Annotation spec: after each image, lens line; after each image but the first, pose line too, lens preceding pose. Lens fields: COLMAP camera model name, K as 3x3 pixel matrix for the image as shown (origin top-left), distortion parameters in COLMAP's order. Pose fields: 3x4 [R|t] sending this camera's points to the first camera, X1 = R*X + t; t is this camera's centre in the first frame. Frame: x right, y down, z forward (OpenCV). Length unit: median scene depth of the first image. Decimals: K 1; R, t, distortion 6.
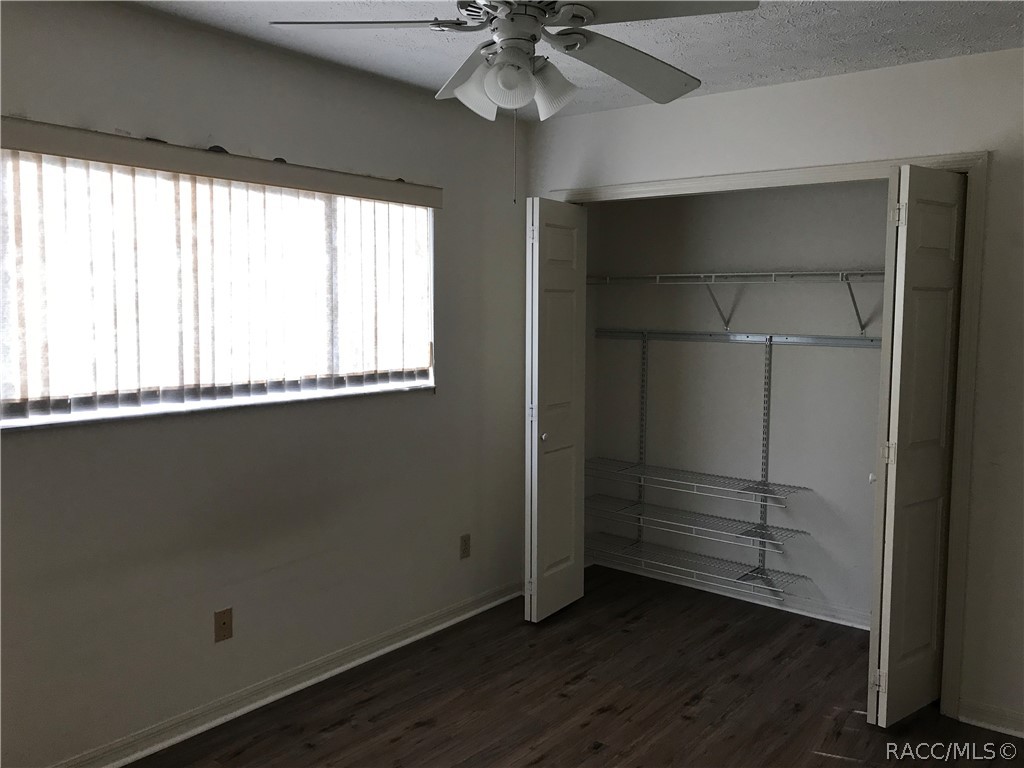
lens RADIAL K [[846.4, 0, 510.4], [0, 846.4, 360.0], [0, 0, 1]] dist [0.027189, -0.024004]
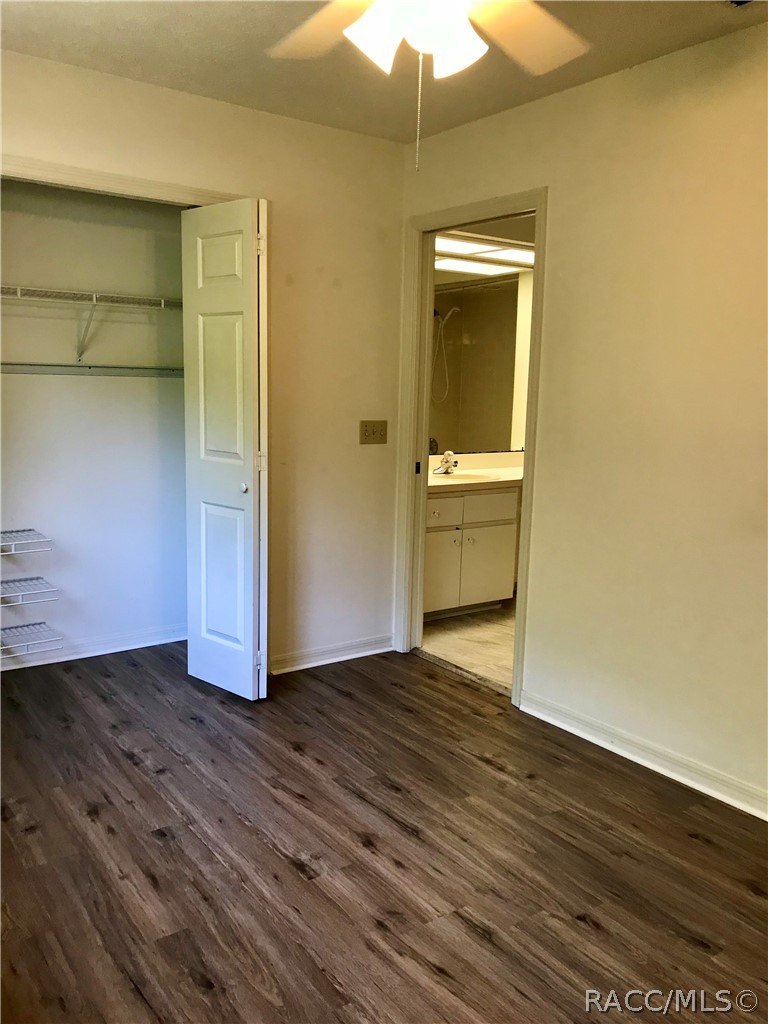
lens RADIAL K [[846.4, 0, 368.2], [0, 846.4, 510.9], [0, 0, 1]] dist [0.027189, -0.024004]
pose [[0.274603, -0.147157, 0.950230, -0.570724], [0.040282, 0.989113, 0.141538, 0.018615], [-0.960714, -0.000590, 0.277541, 0.528738]]
